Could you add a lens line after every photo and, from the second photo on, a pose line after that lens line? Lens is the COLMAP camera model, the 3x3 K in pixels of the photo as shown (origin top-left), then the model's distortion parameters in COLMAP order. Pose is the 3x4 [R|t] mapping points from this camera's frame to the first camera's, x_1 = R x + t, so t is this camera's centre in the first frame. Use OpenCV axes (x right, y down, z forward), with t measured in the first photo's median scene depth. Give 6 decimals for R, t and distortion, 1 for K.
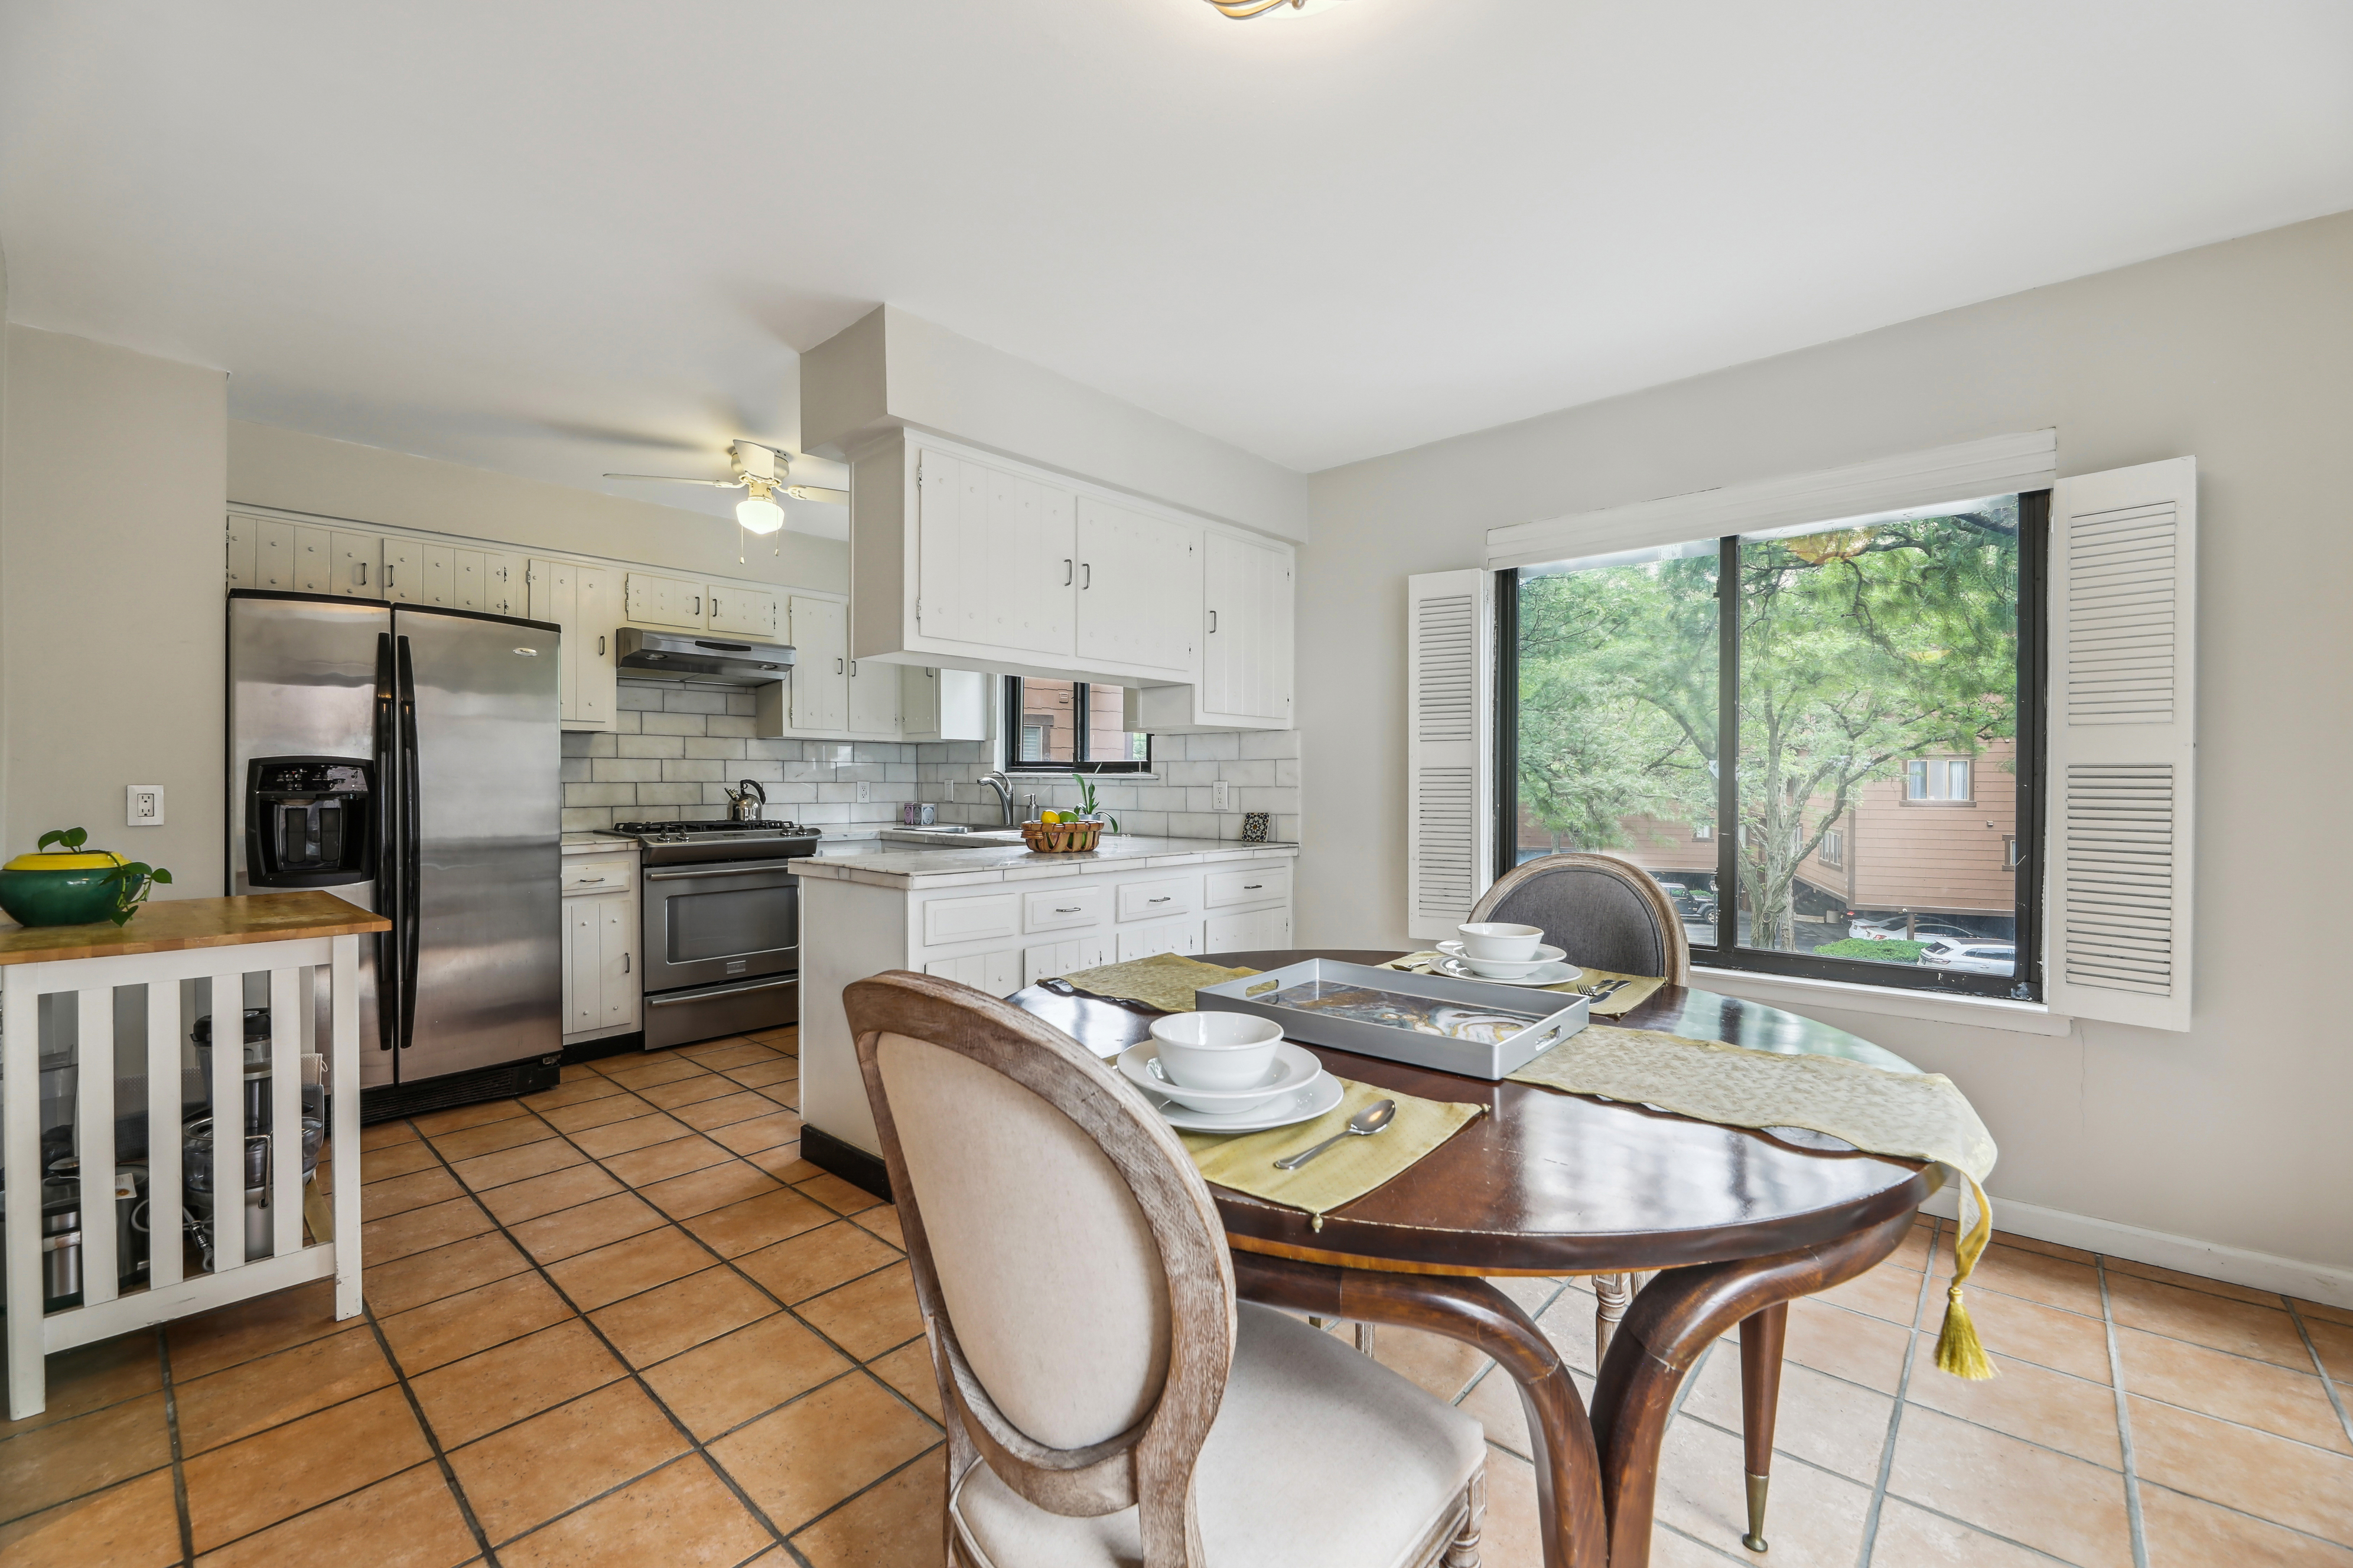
lens RADIAL K [[963.2, 0, 1182.1], [0, 963.2, 788.1], [0, 0, 1]] dist [-0.000155, -0.003555]
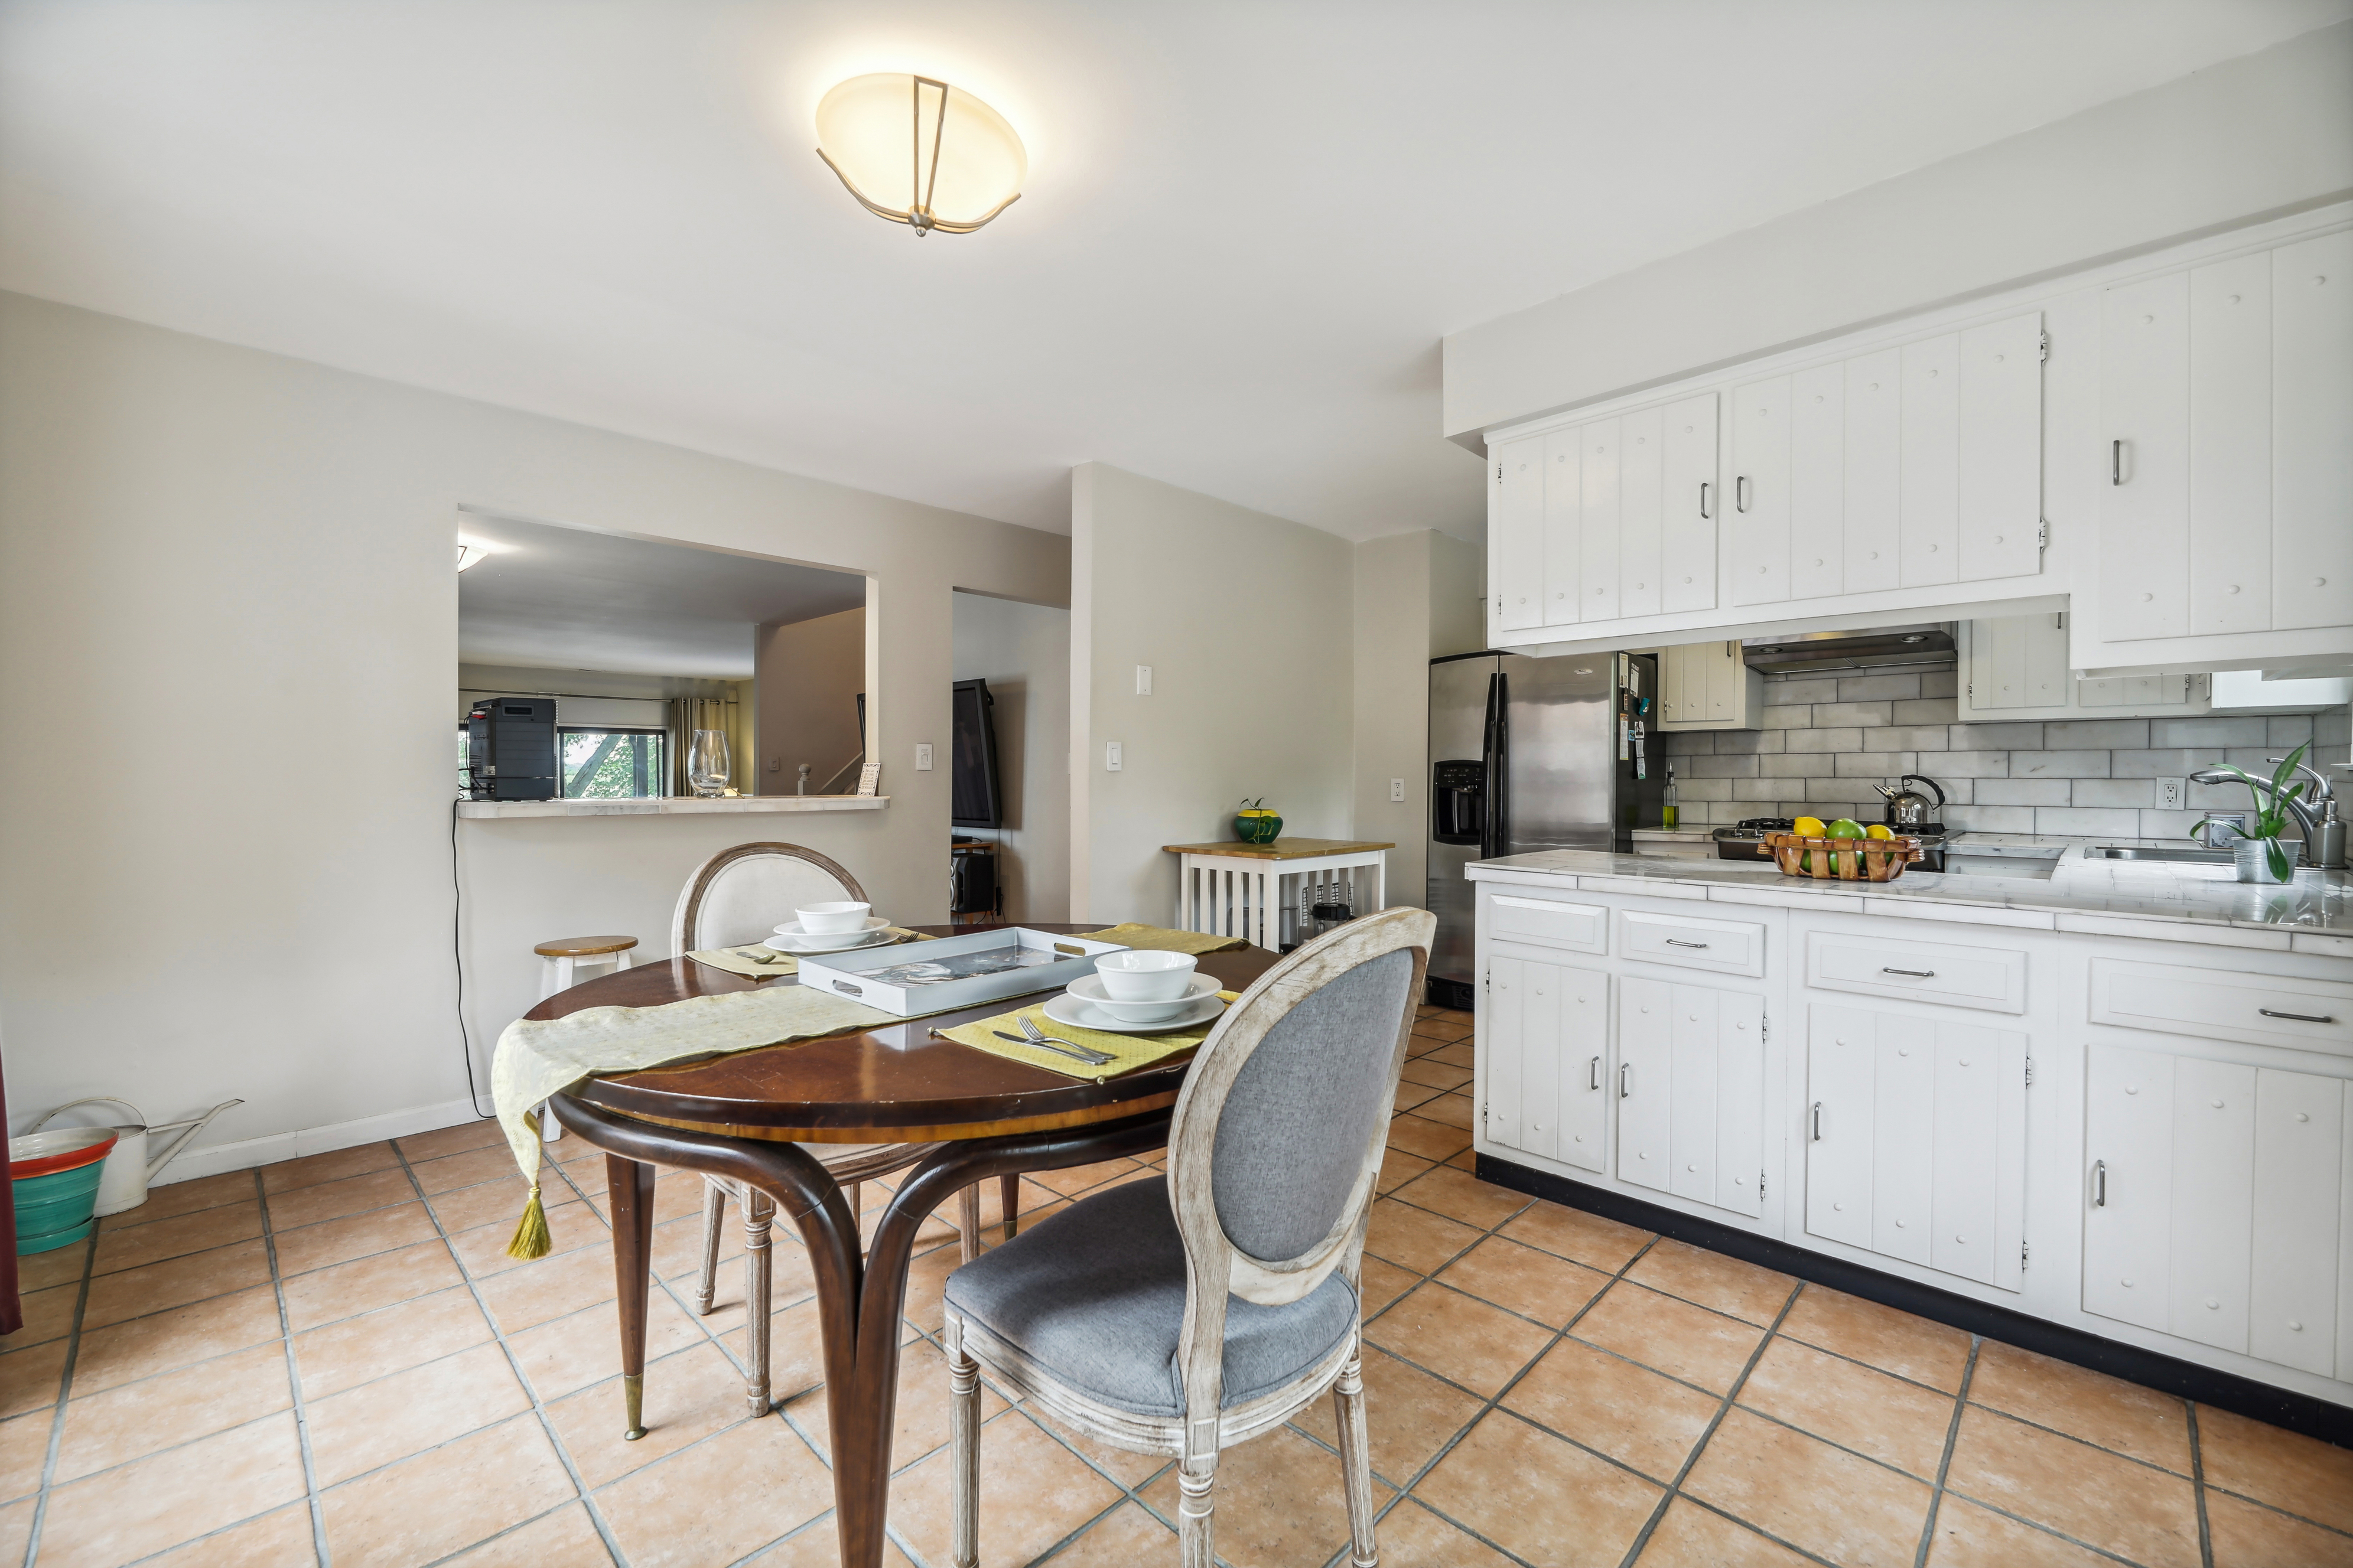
lens RADIAL K [[963.2, 0, 1157.6], [0, 963.2, 787.0], [0, 0, 1]] dist [-0.000155, -0.003555]
pose [[-0.061448, 0.011635, -0.998042, 0.553904], [-0.009872, 0.999876, 0.012265, -0.002913], [0.998061, 0.010606, -0.061326, 0.515548]]
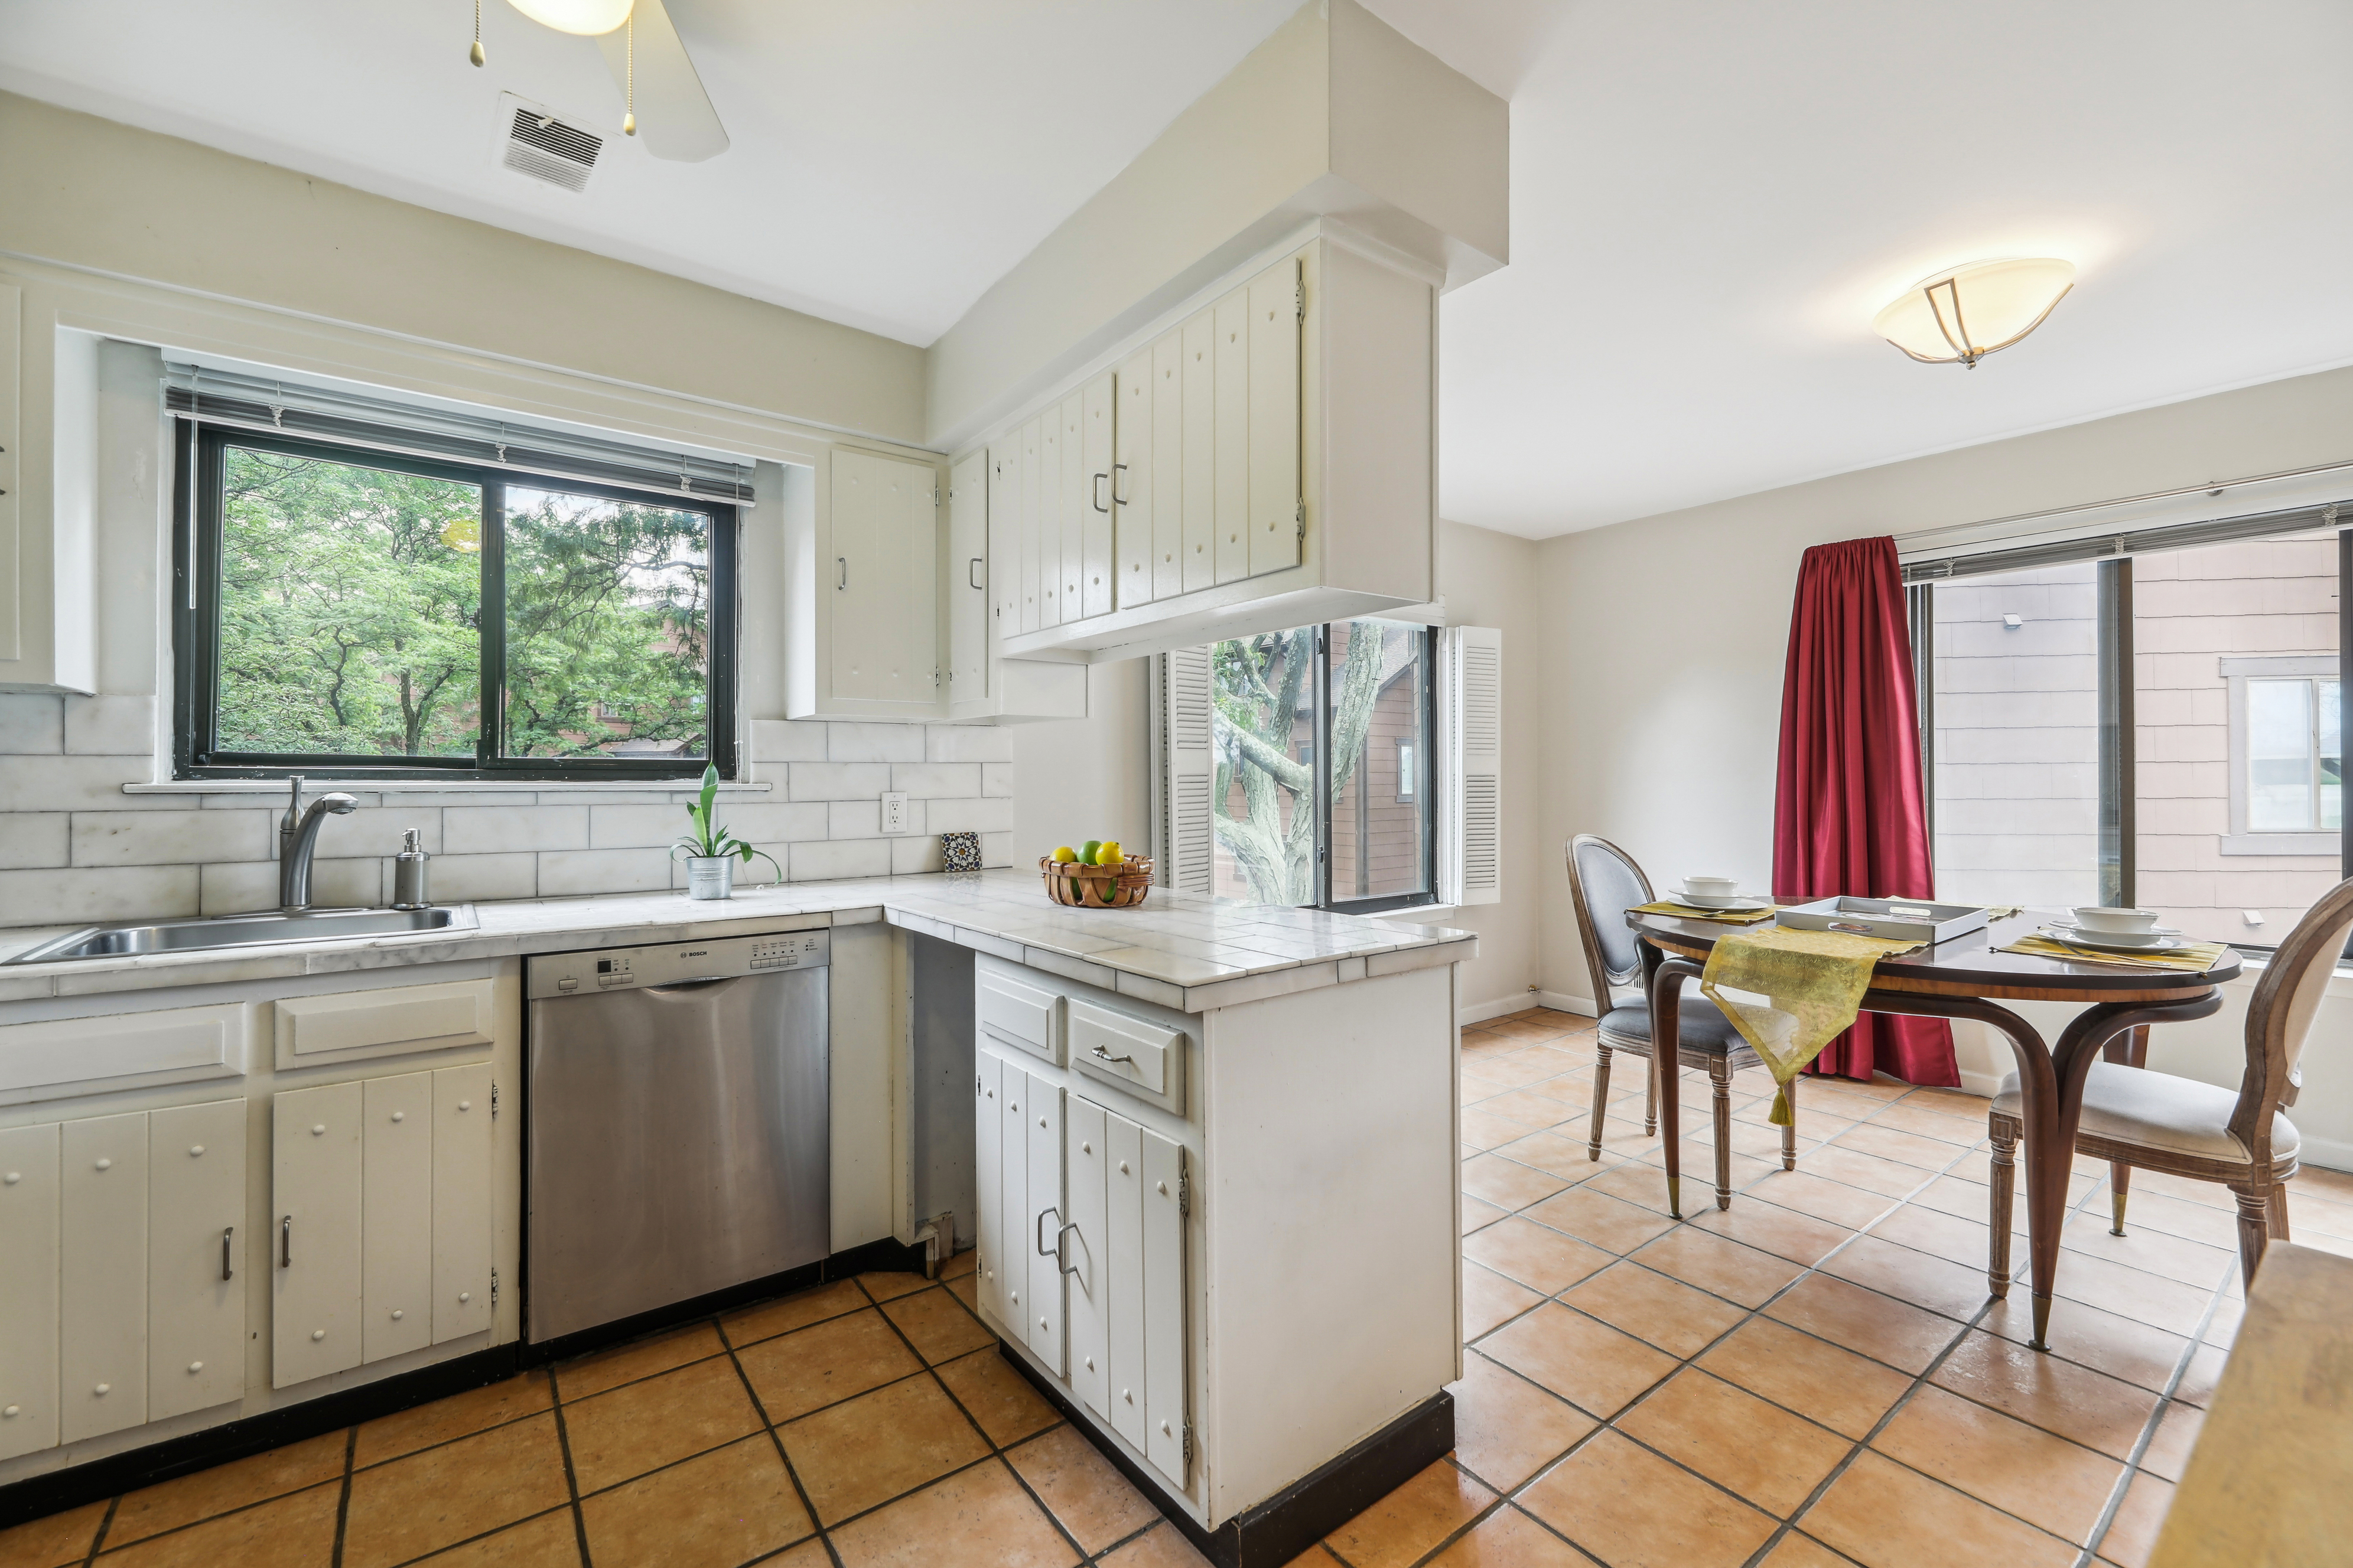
lens RADIAL K [[963.2, 0, 1180.4], [0, 963.2, 784.6], [0, 0, 1]] dist [-0.000155, -0.003555]
pose [[0.196607, -0.009558, 0.980436, -0.700060], [0.011596, 0.999905, 0.007423, -0.017718], [-0.980414, 0.009910, 0.196700, 0.755169]]
